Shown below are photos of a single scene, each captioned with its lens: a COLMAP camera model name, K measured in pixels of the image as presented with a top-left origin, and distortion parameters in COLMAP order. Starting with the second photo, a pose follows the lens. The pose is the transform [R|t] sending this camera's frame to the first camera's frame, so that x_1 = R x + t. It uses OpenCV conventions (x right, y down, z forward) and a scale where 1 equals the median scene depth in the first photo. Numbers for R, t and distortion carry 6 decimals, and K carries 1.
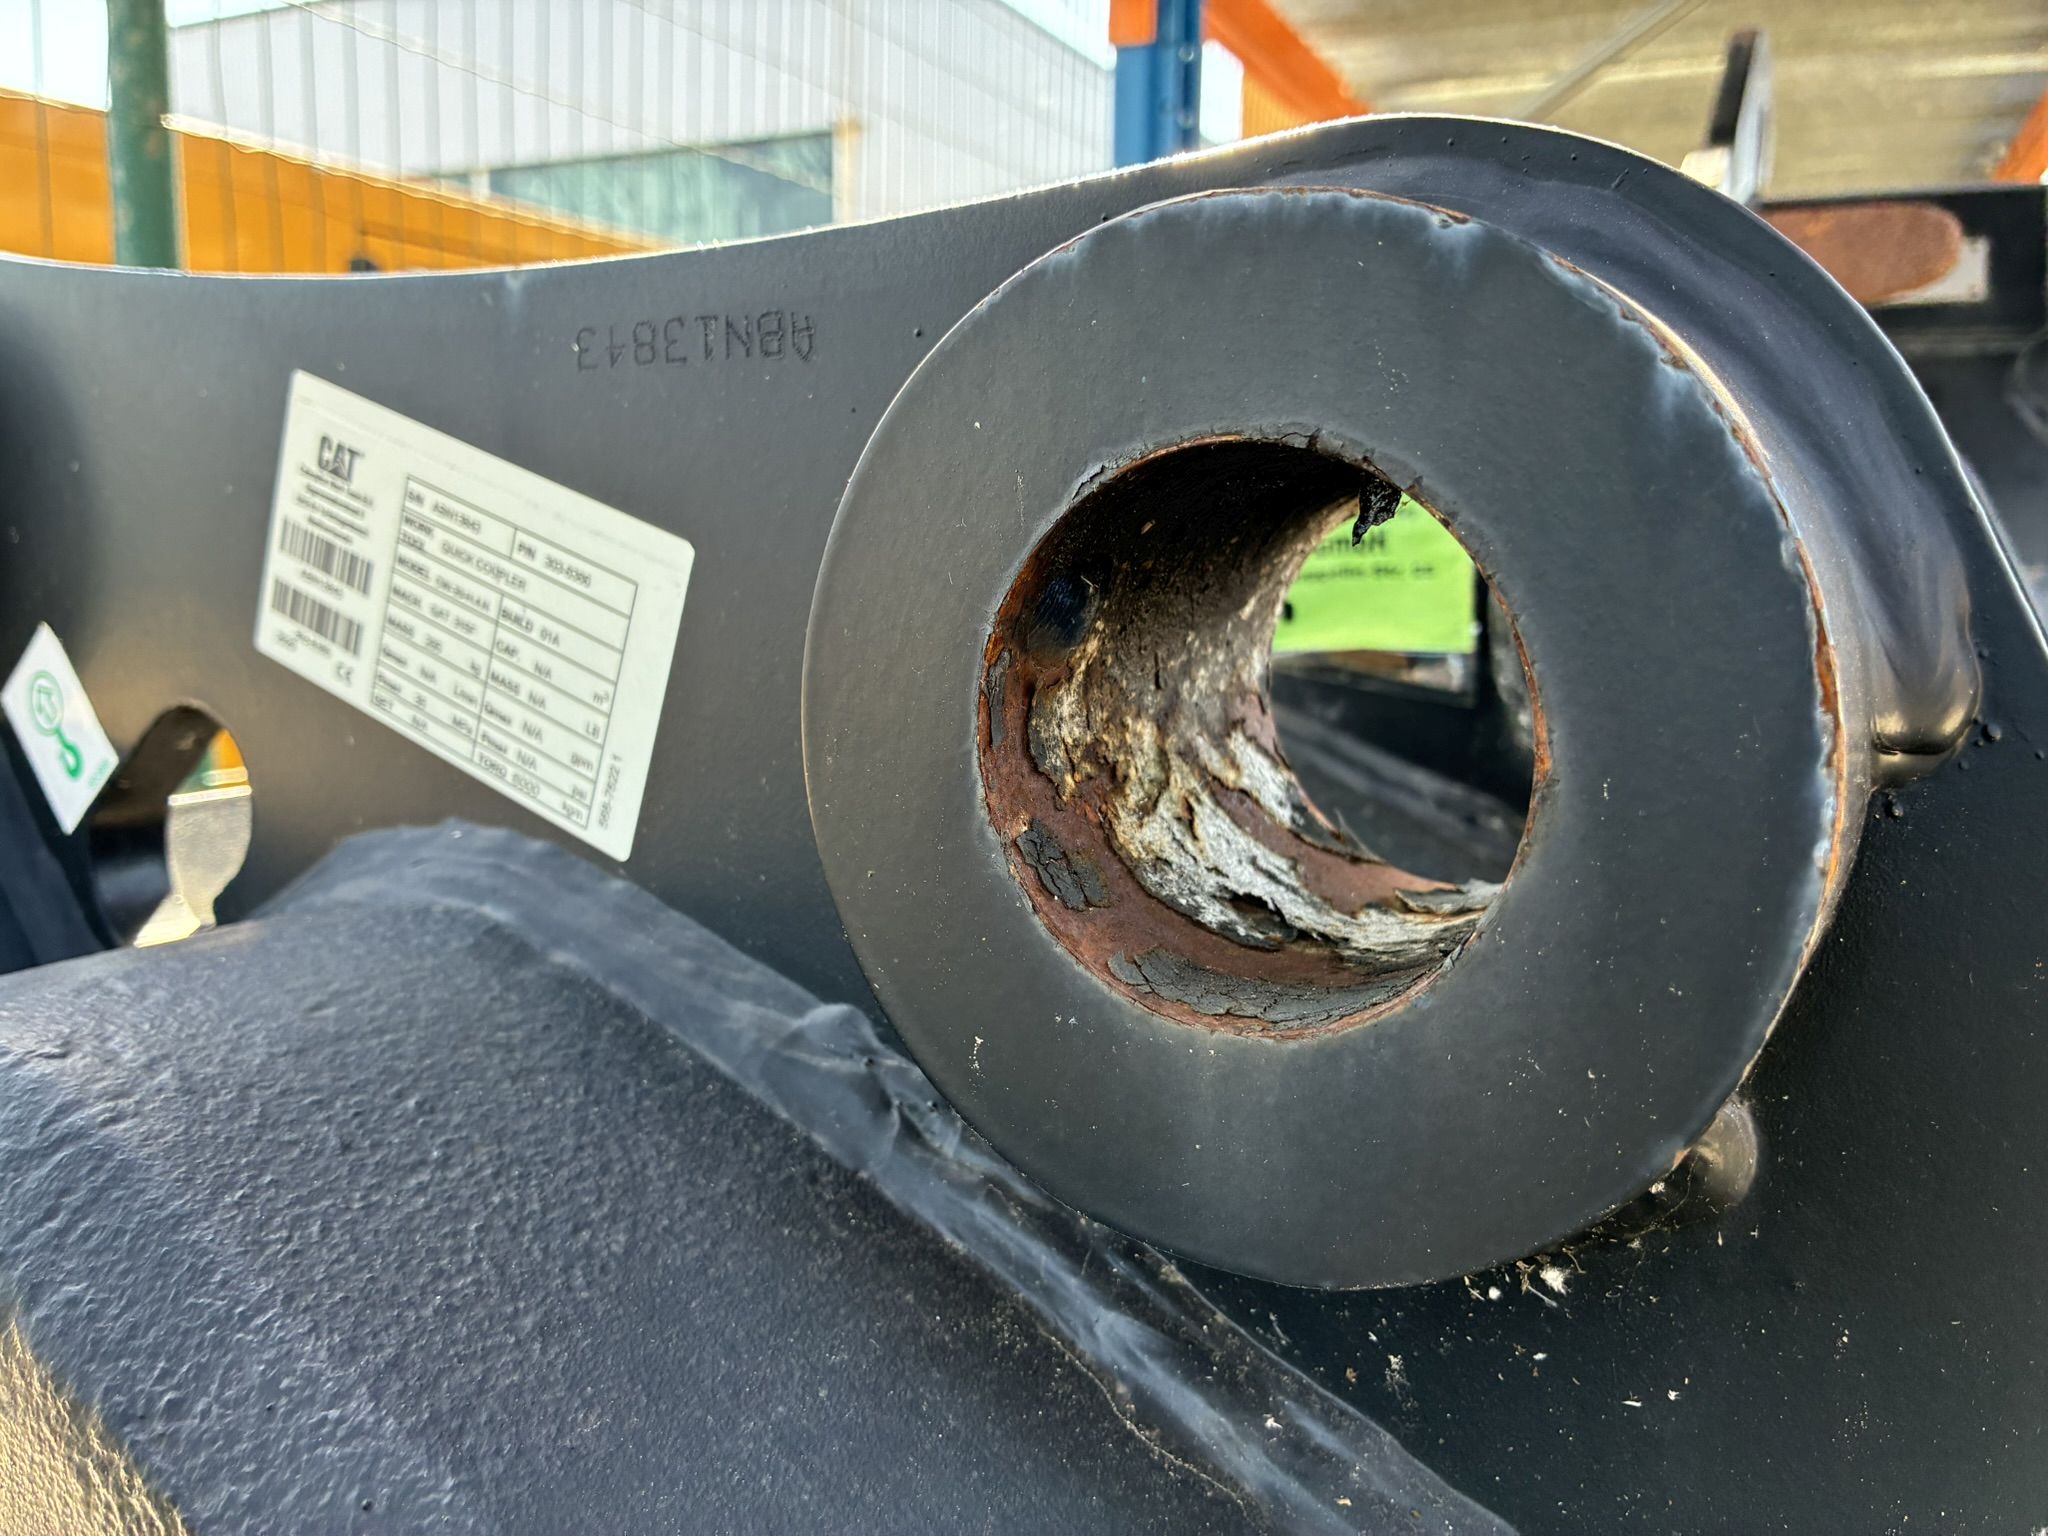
lens RADIAL K [[1596.2, 0, 1027.8], [0, 1596.2, 748.6], [0, 0, 1]] dist [0.042214, -0.087316]
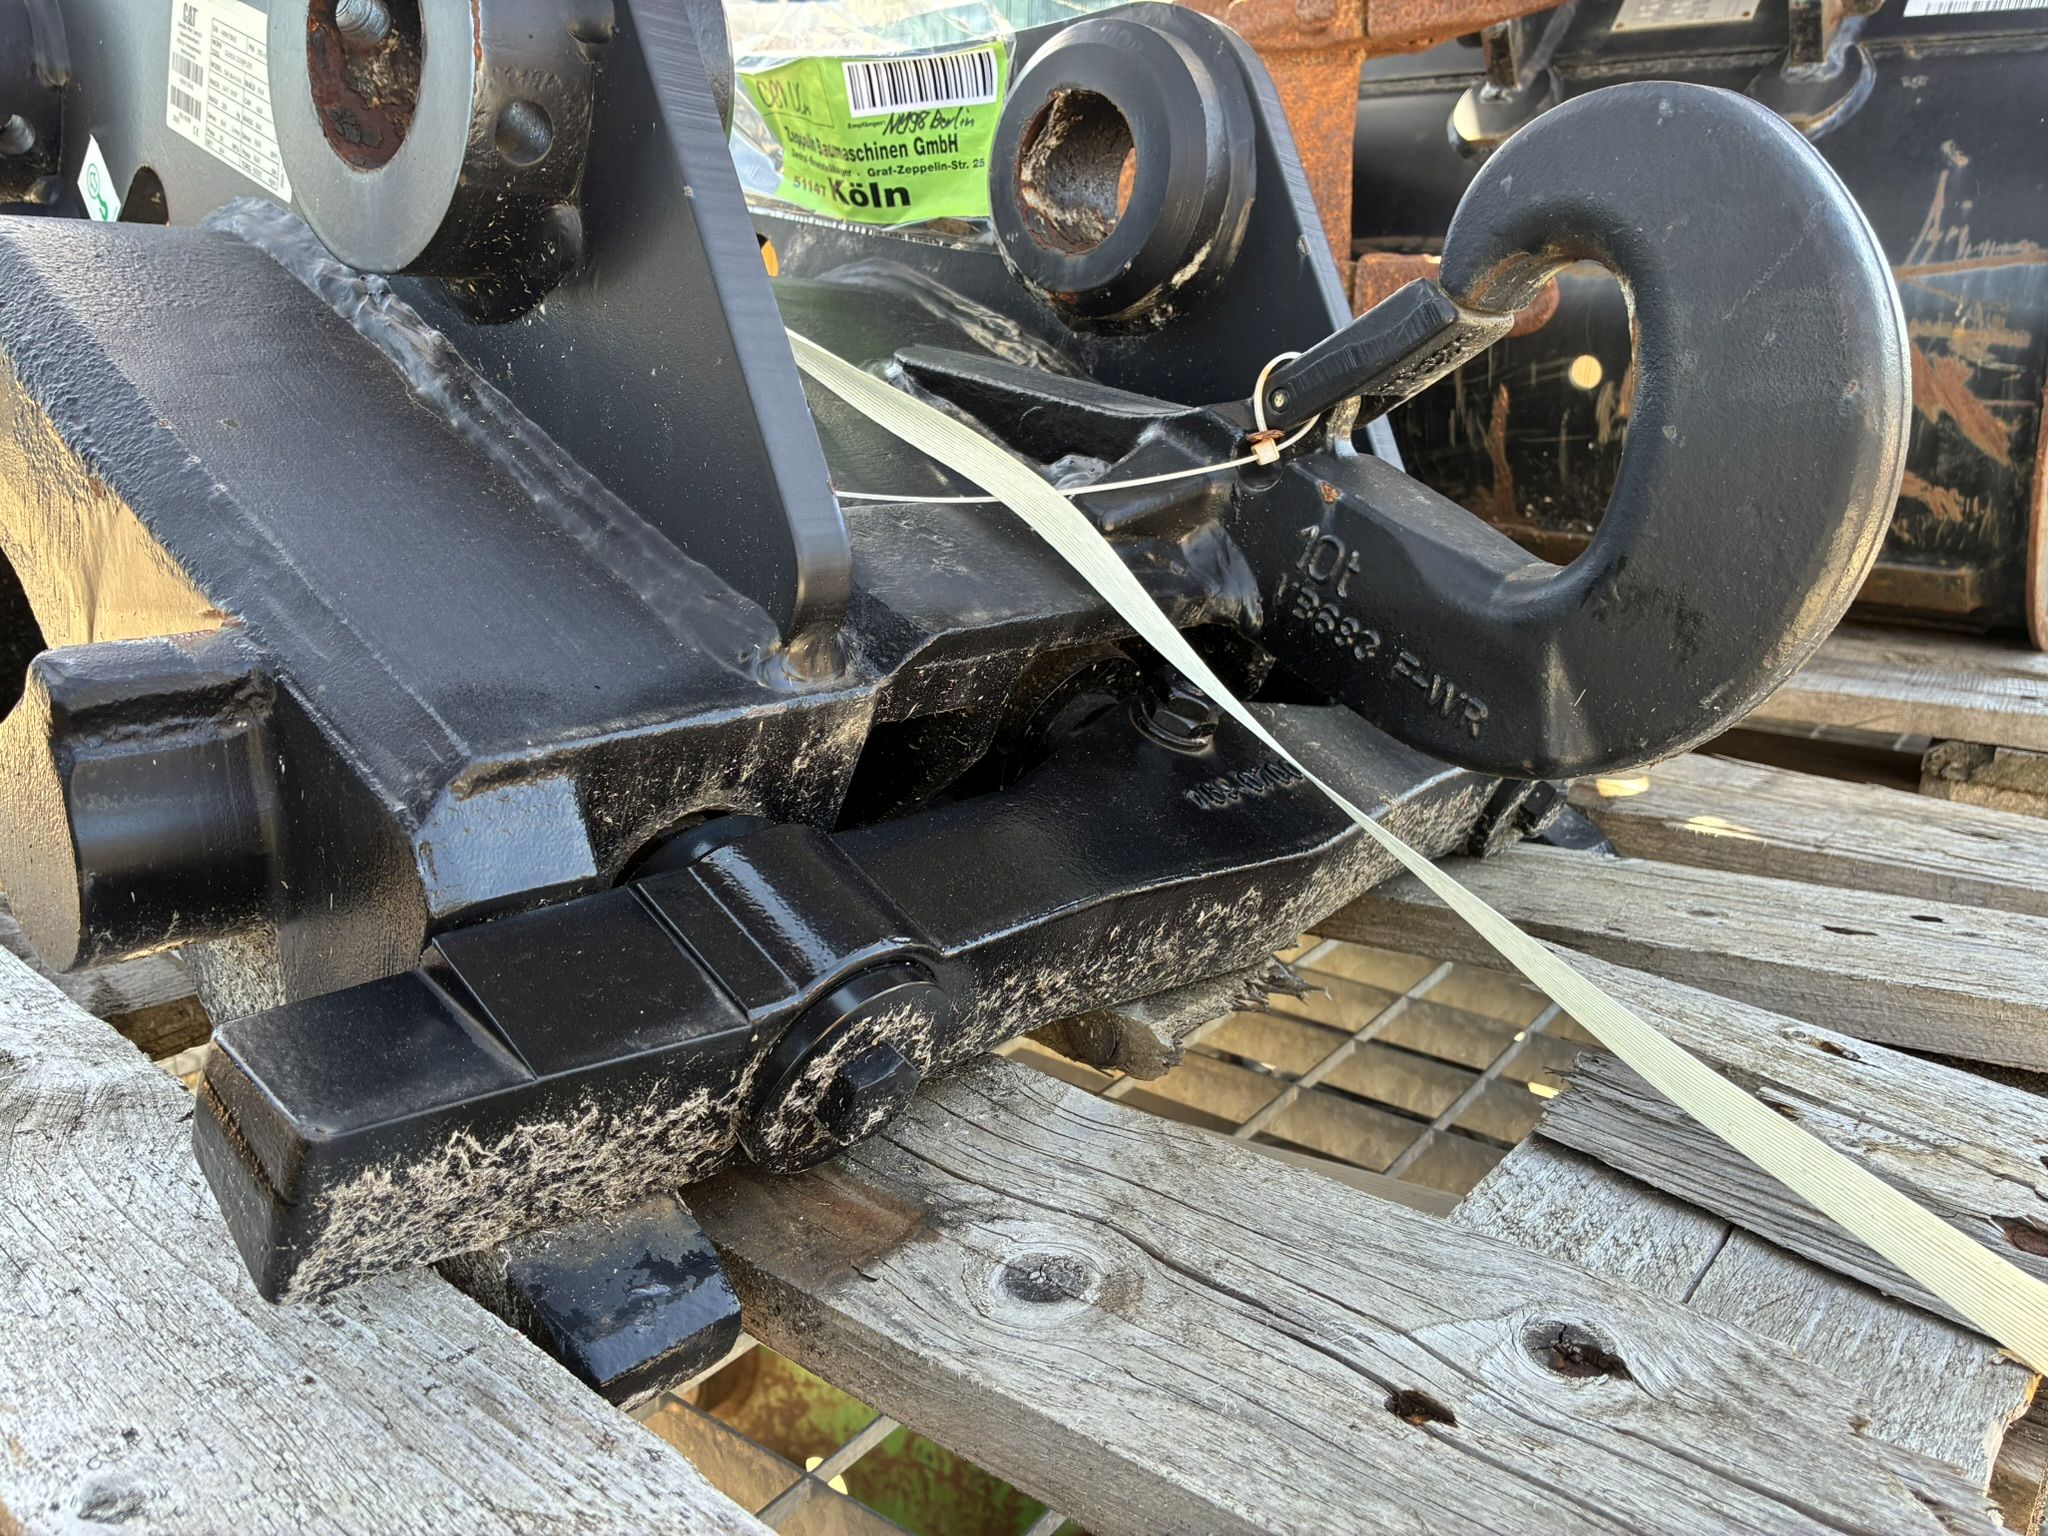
lens RADIAL K [[1572.3, 0, 1020.1], [0, 1572.3, 745.4], [0, 0, 1]] dist [0.030158, -0.041358]
pose [[0.983560, 0.068807, -0.166961, 0.989732], [-0.051714, 0.993164, 0.104650, 0.470272], [0.173020, -0.094296, 0.980394, -0.828907]]
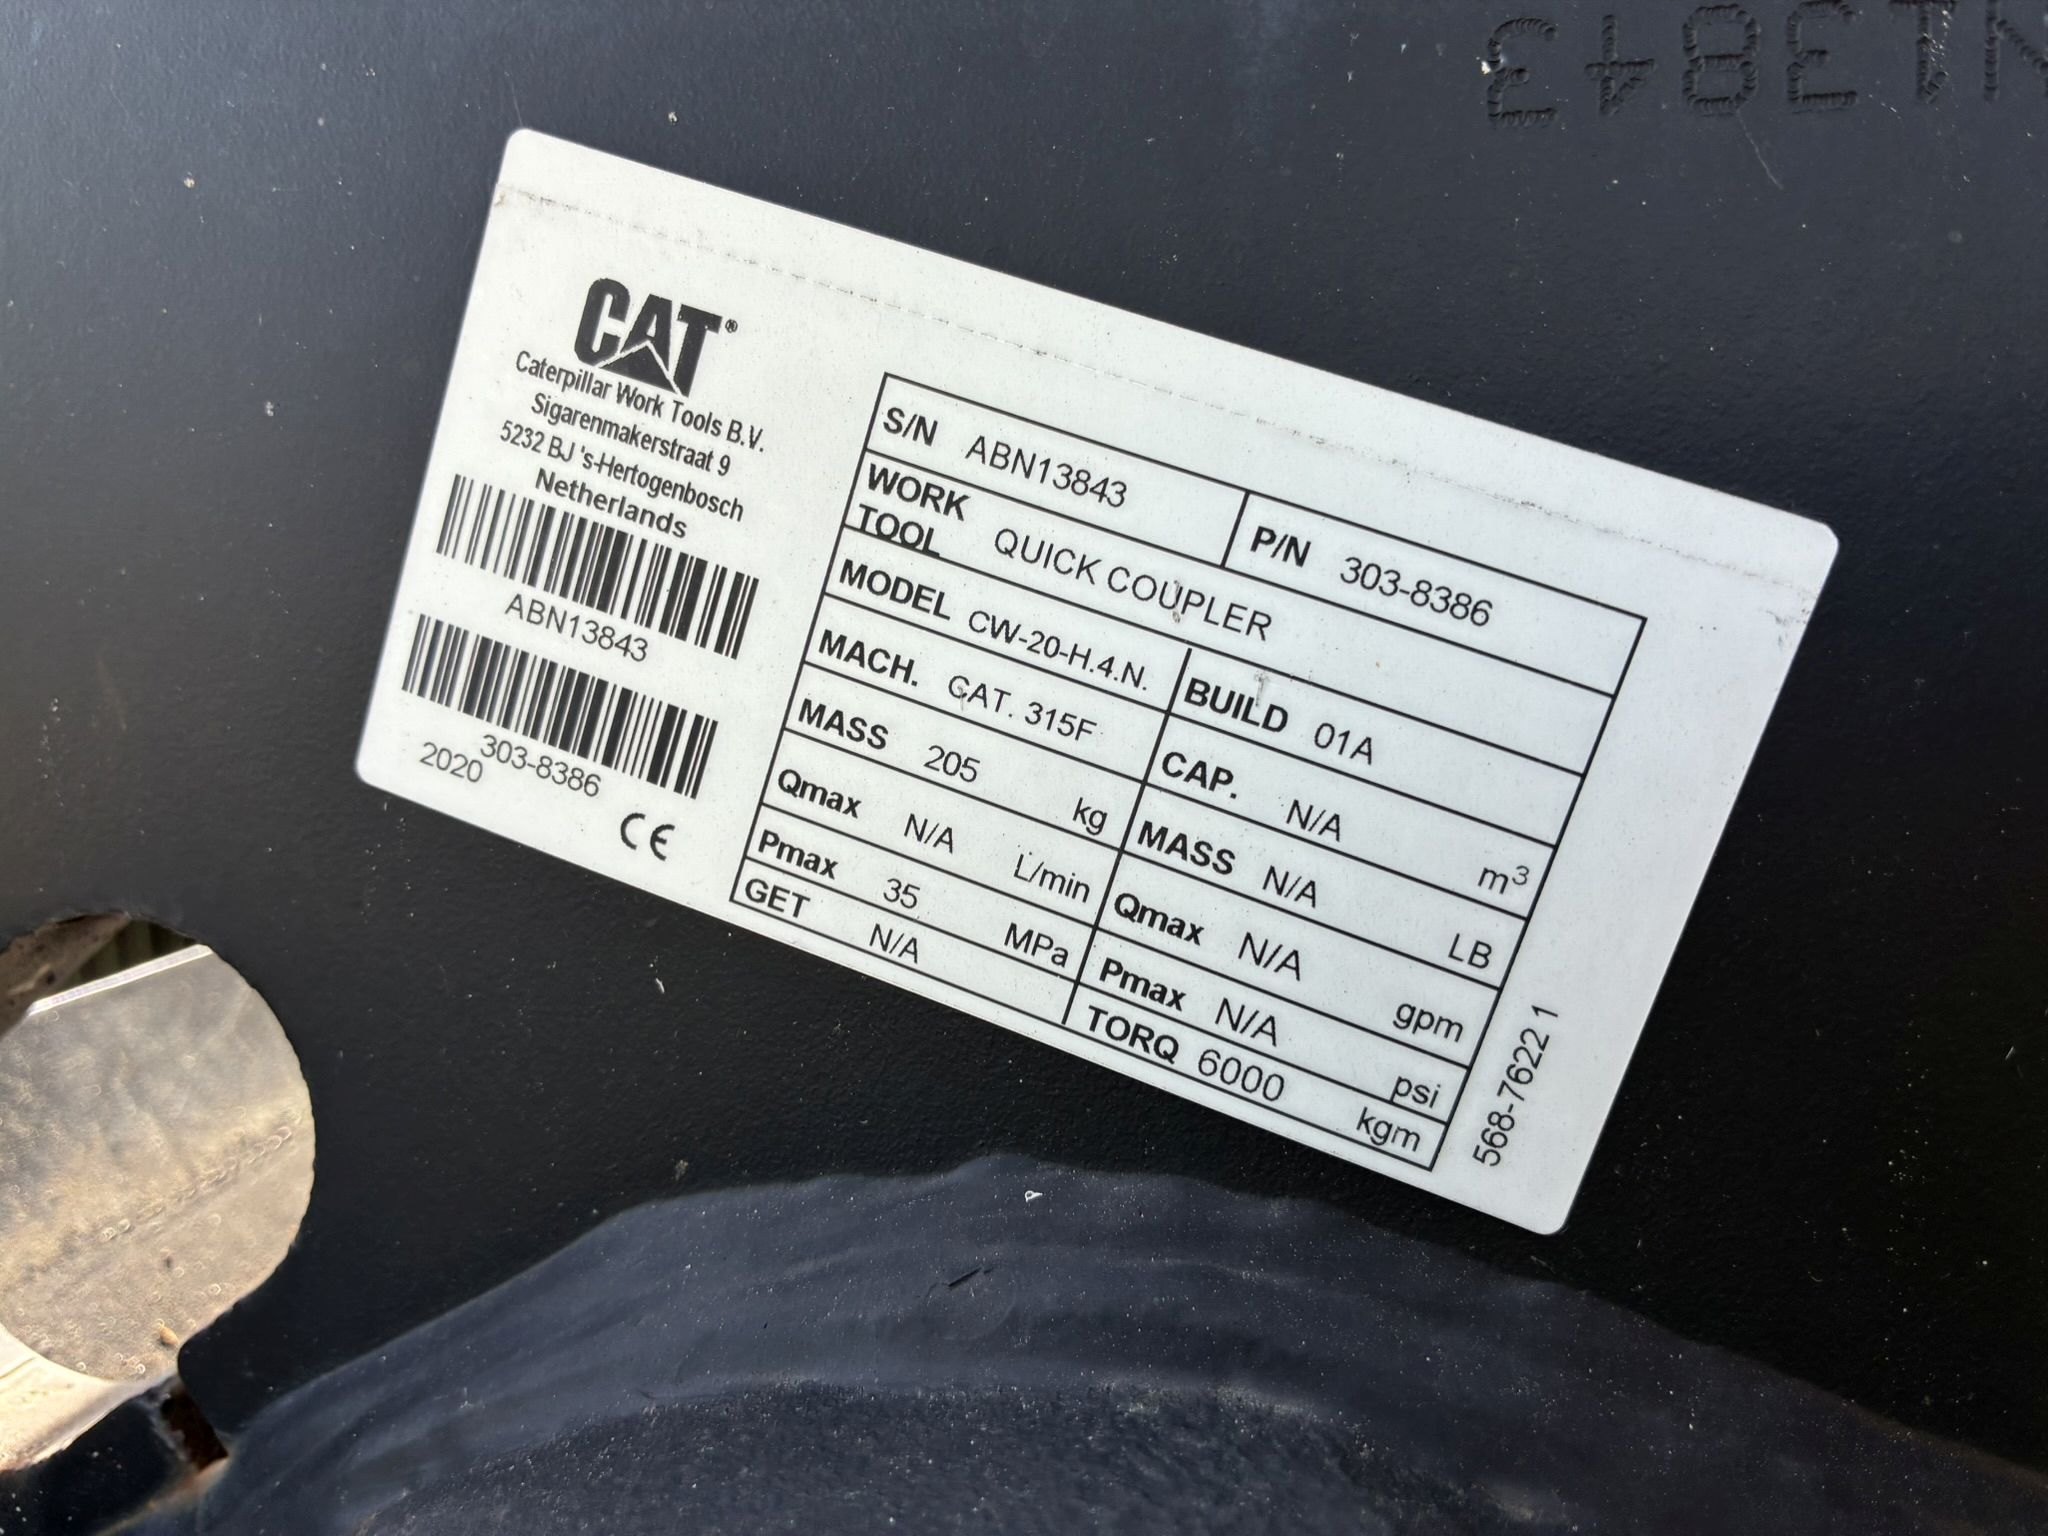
lens RADIAL K [[1596.2, 0, 1027.8], [0, 1596.2, 748.6], [0, 0, 1]] dist [0.042214, -0.087316]
pose [[0.940600, -0.045451, 0.336462, -0.505765], [0.047478, 0.998870, 0.002206, -0.070188], [-0.336182, 0.013900, 0.941694, 0.593316]]
